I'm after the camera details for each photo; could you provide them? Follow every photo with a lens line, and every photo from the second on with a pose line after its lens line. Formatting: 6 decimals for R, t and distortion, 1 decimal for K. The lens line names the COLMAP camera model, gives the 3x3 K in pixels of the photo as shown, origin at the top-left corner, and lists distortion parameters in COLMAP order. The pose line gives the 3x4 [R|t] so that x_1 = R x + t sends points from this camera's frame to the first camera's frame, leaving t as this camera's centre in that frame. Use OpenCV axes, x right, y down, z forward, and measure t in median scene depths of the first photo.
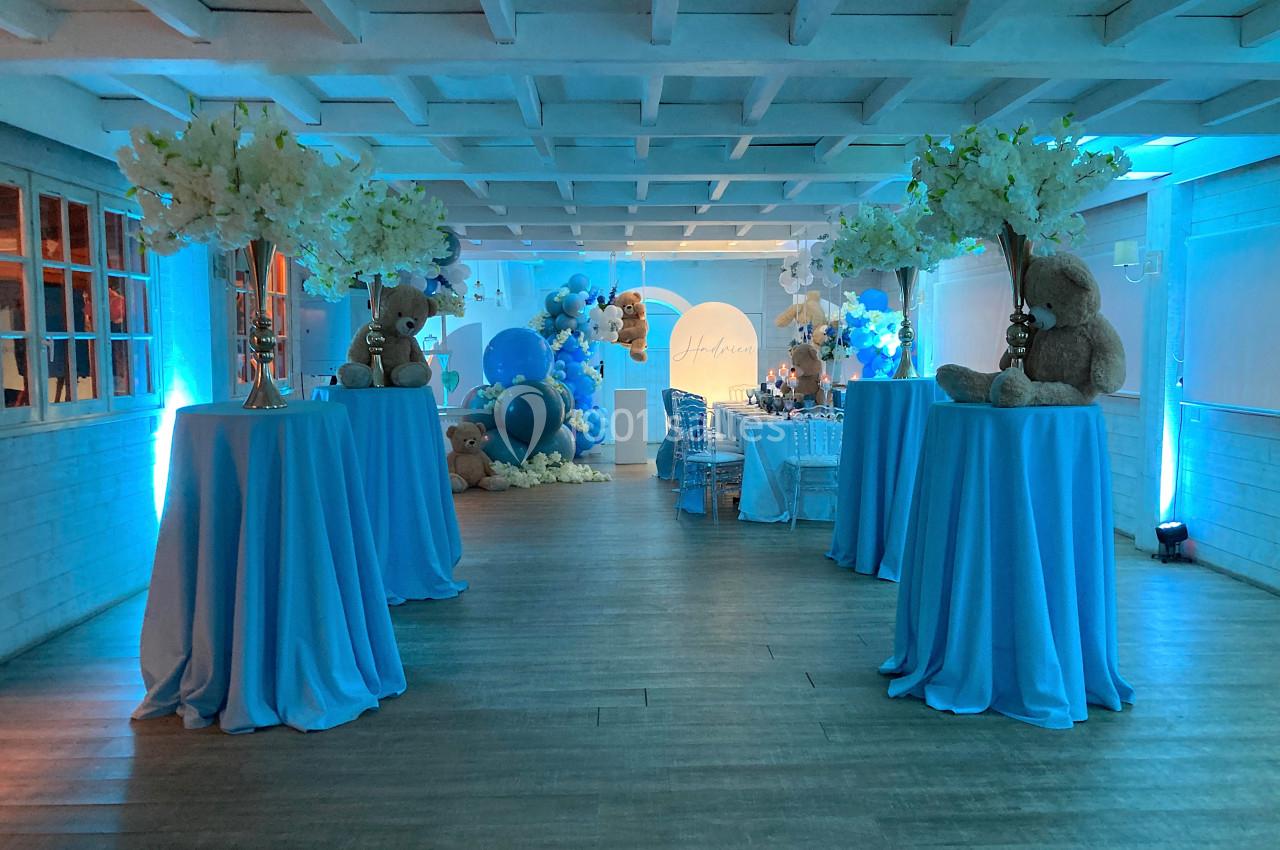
lens RADIAL K [[1108.3, 0, 640.0], [0, 1108.3, 425.0], [0, 0, 1]] dist [-0.009563, -0.008690]
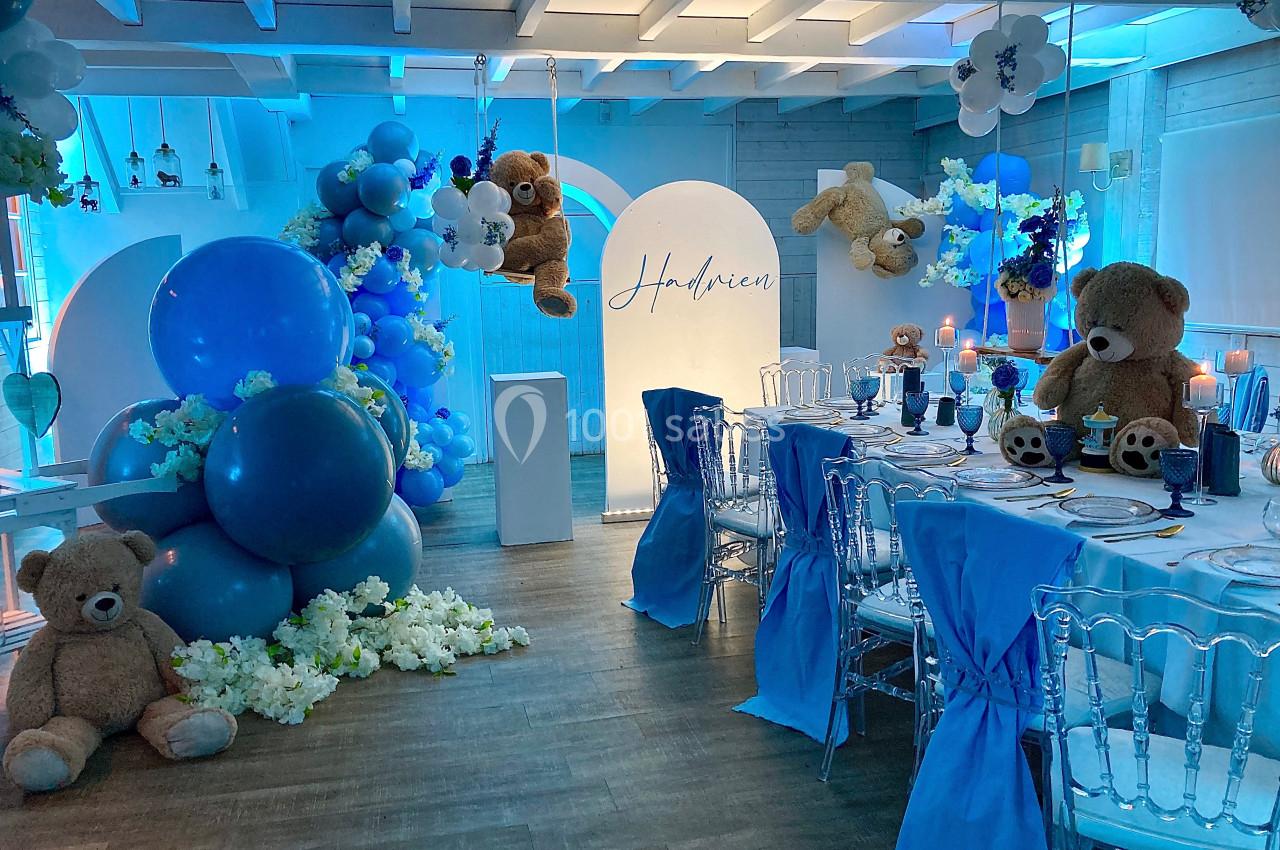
lens RADIAL K [[1108.3, 0, 640.0], [0, 1108.3, 425.0], [0, 0, 1]] dist [-0.009563, -0.008690]
pose [[0.980030, -0.046825, 0.193258, -0.052566], [0.033802, 0.996964, 0.070144, -0.043651], [-0.195956, -0.062211, 0.978637, 0.570529]]
